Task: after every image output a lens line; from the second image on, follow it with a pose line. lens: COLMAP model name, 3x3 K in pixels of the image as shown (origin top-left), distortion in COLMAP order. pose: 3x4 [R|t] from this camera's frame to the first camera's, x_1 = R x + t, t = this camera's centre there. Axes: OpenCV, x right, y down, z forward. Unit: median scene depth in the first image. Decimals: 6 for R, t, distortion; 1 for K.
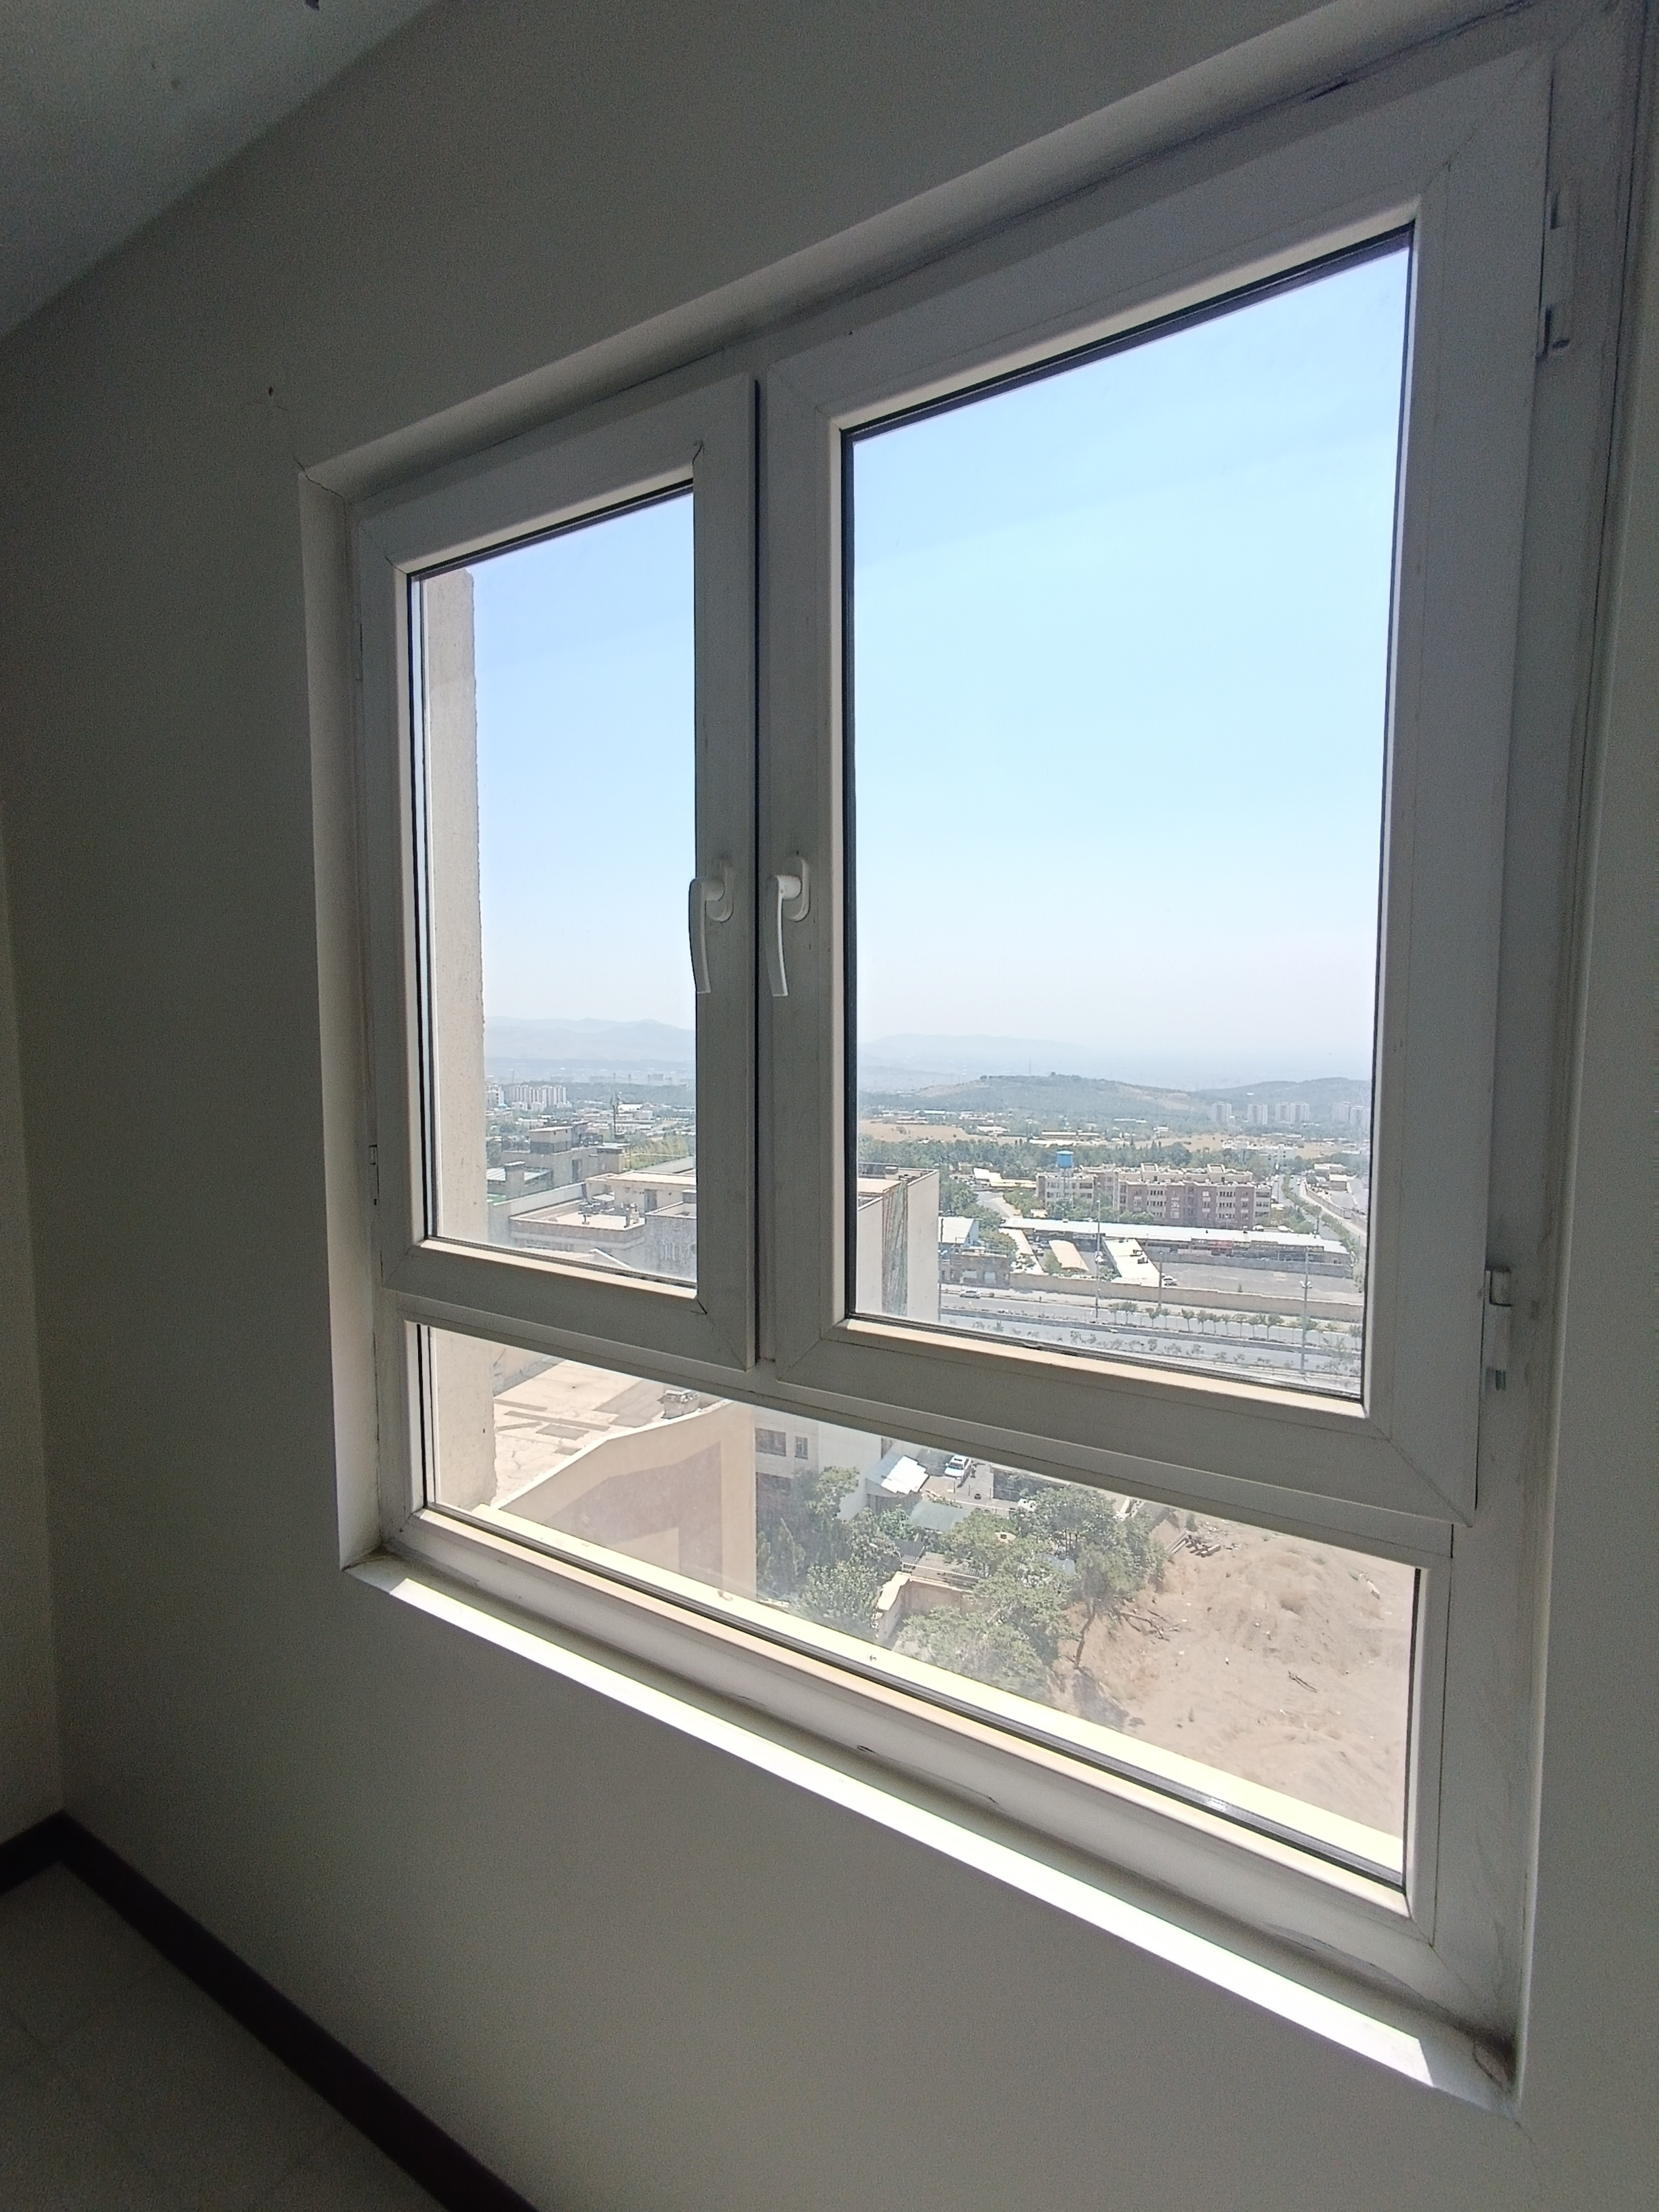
lens RADIAL K [[992.2, 0, 829.5], [0, 992.2, 1106.0], [0, 0, 1]] dist [-0.020970, -0.000151]
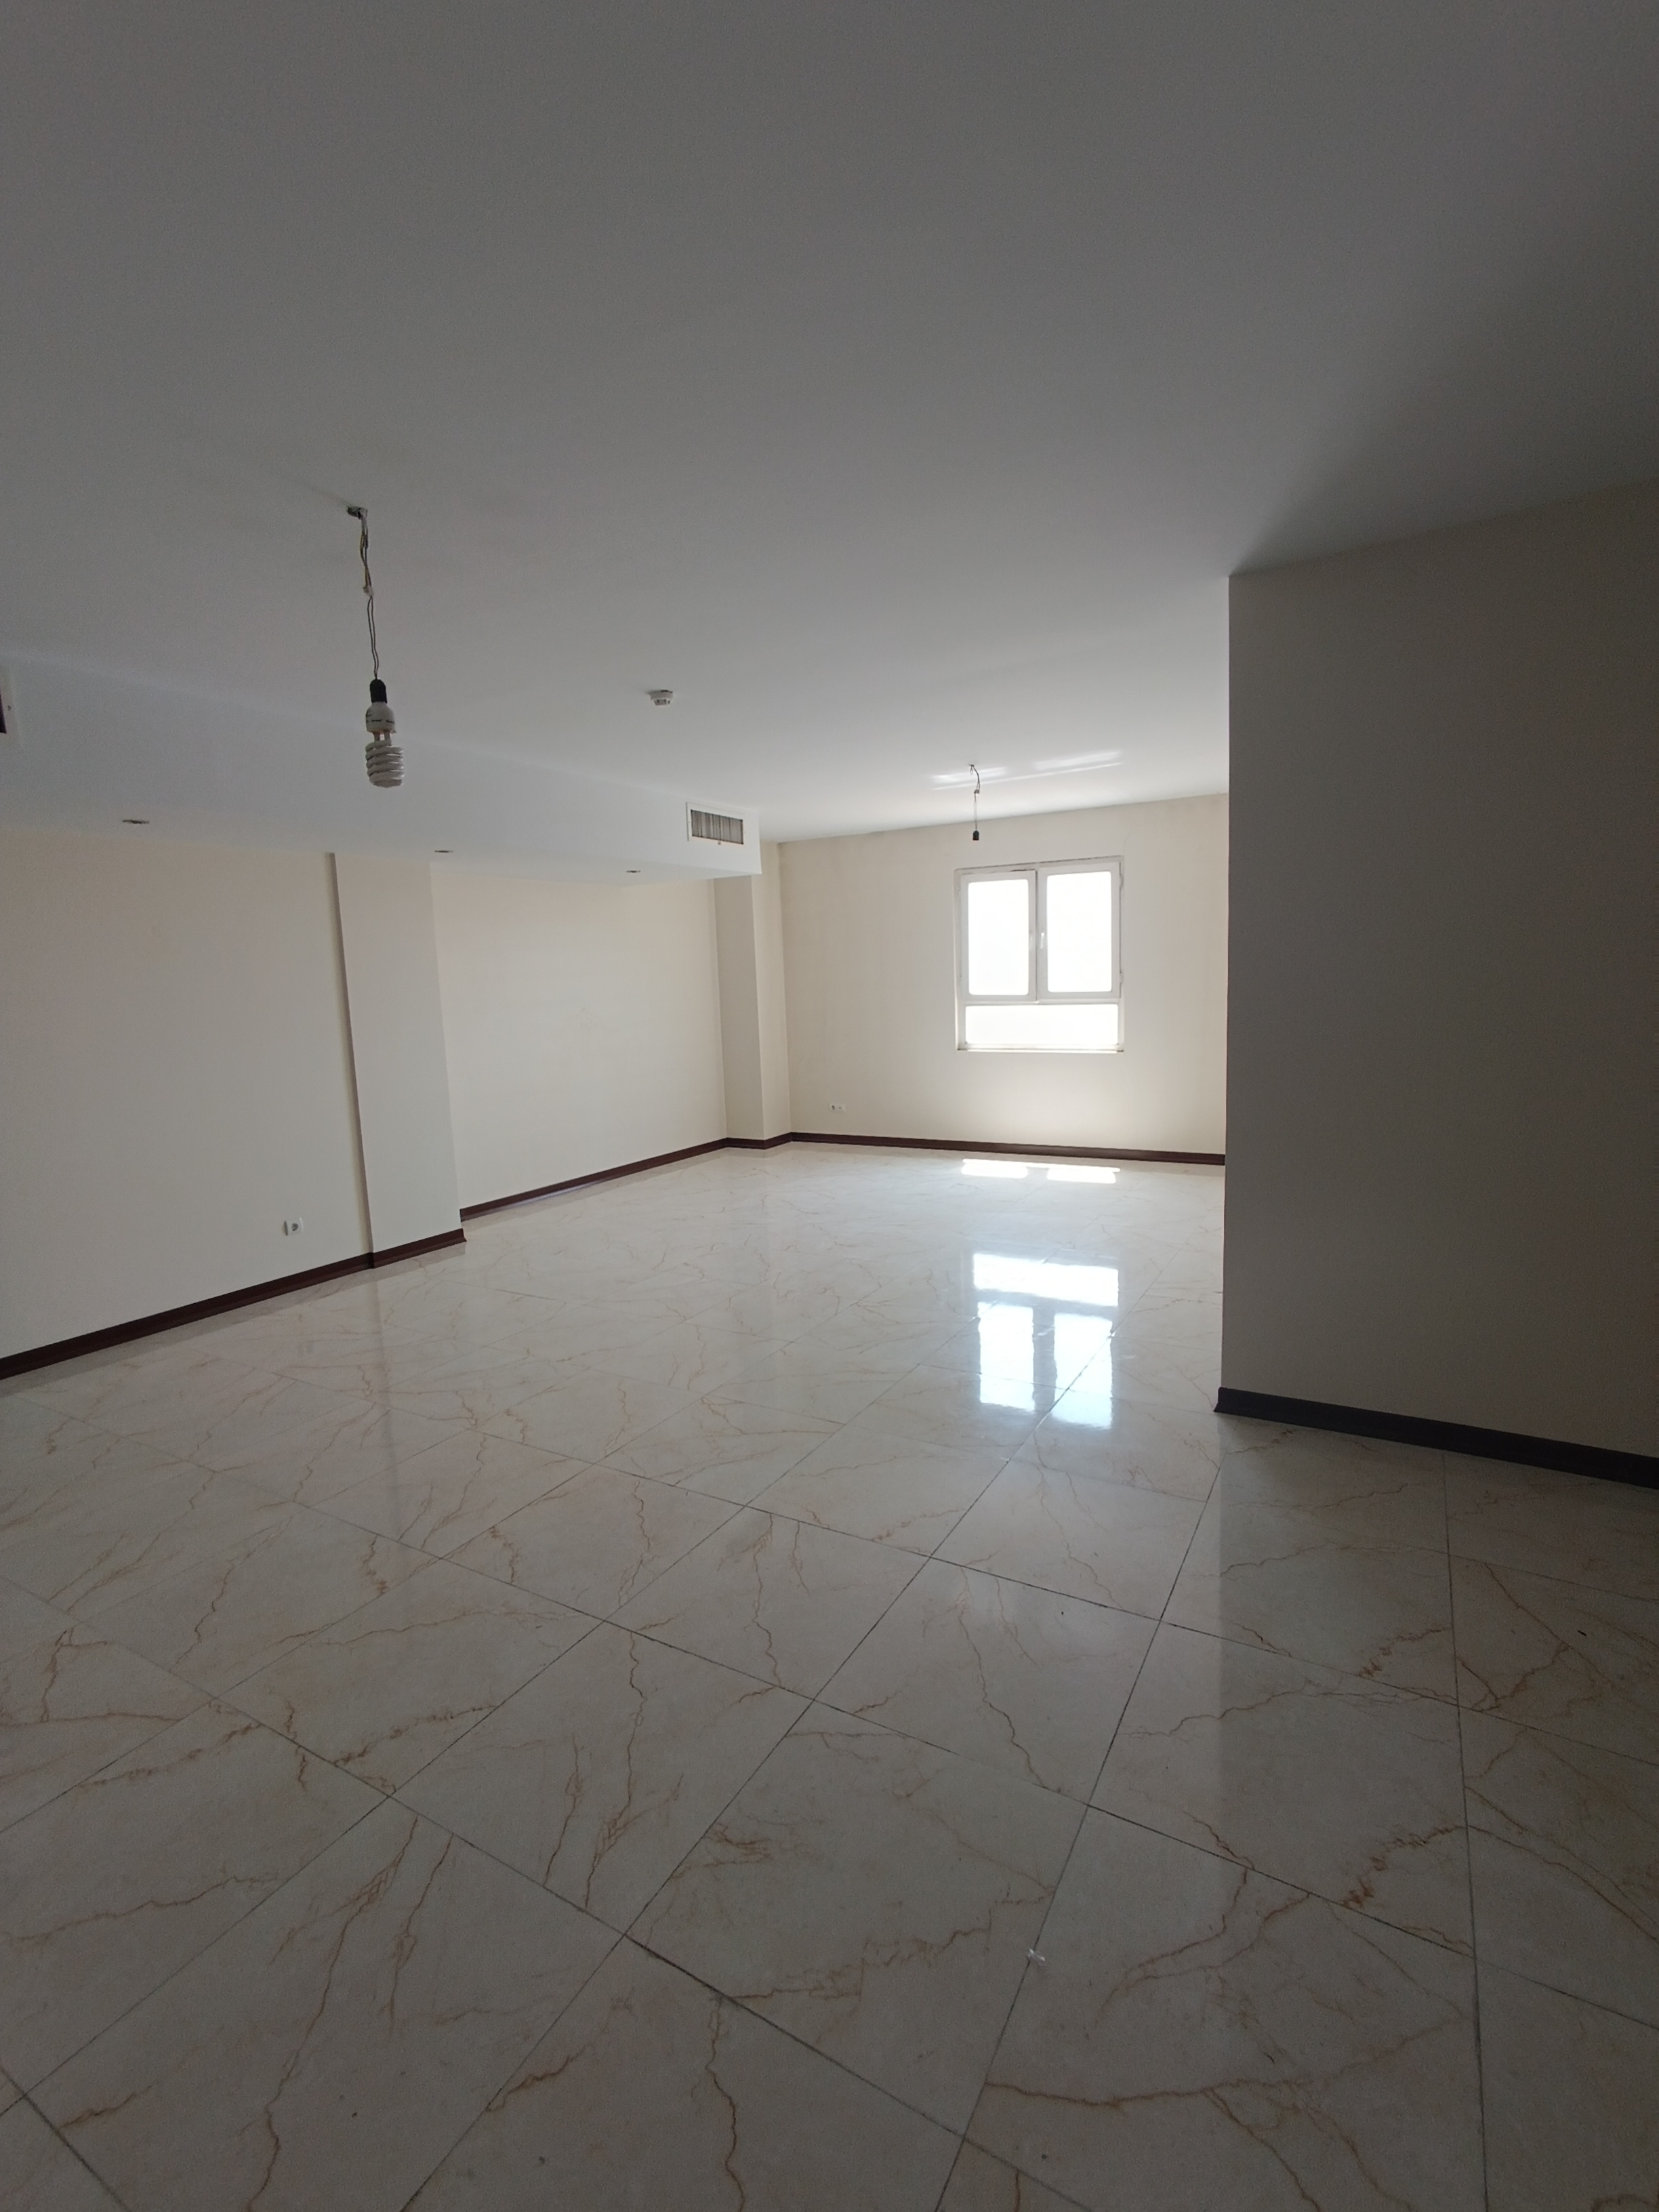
lens RADIAL K [[991.1, 0, 838.1], [0, 991.1, 1096.6], [0, 0, 1]] dist [-0.002733, -0.000150]
pose [[0.999205, -0.039512, 0.005252, -1.792626], [0.039329, 0.998733, 0.031382, 0.783798], [-0.006485, -0.031150, 0.999494, -7.084490]]
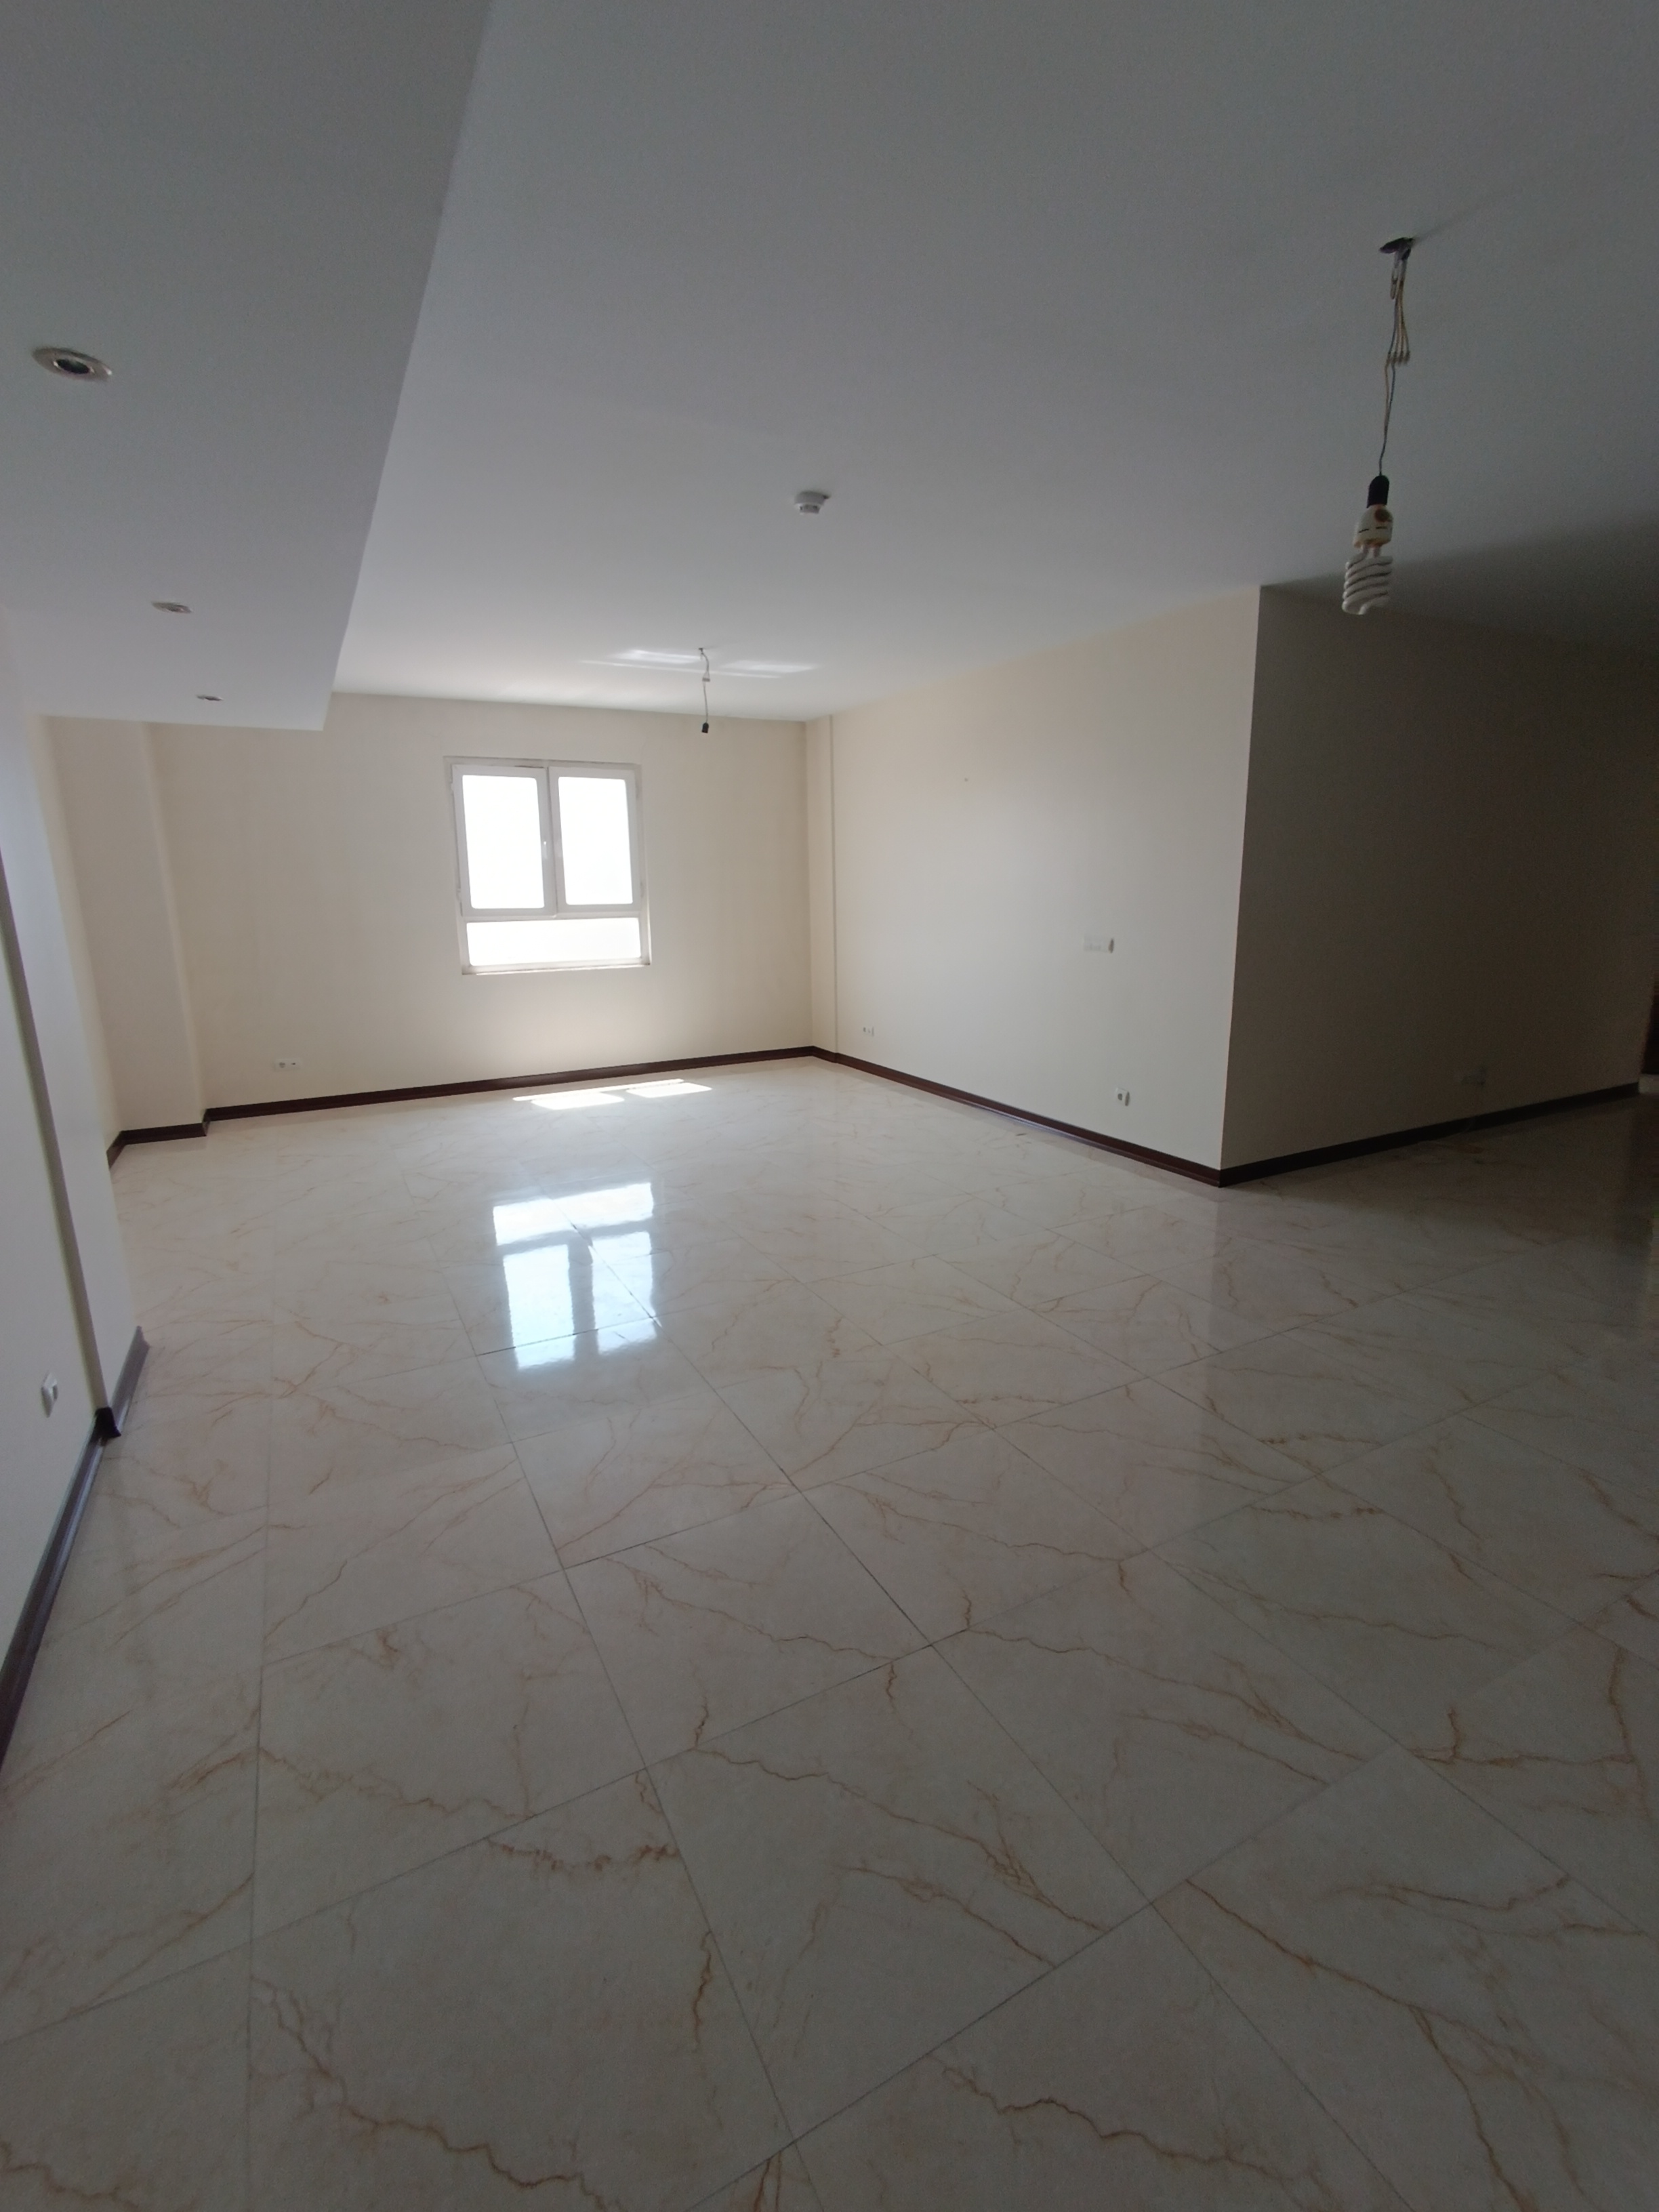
lens RADIAL K [[992.2, 0, 829.5], [0, 992.2, 1106.0], [0, 0, 1]] dist [-0.020970, -0.000151]
pose [[0.529423, -0.201433, 0.824097, -5.467628], [0.092789, 0.979324, 0.179764, 0.580327], [-0.843268, -0.018704, 0.537167, -4.714906]]
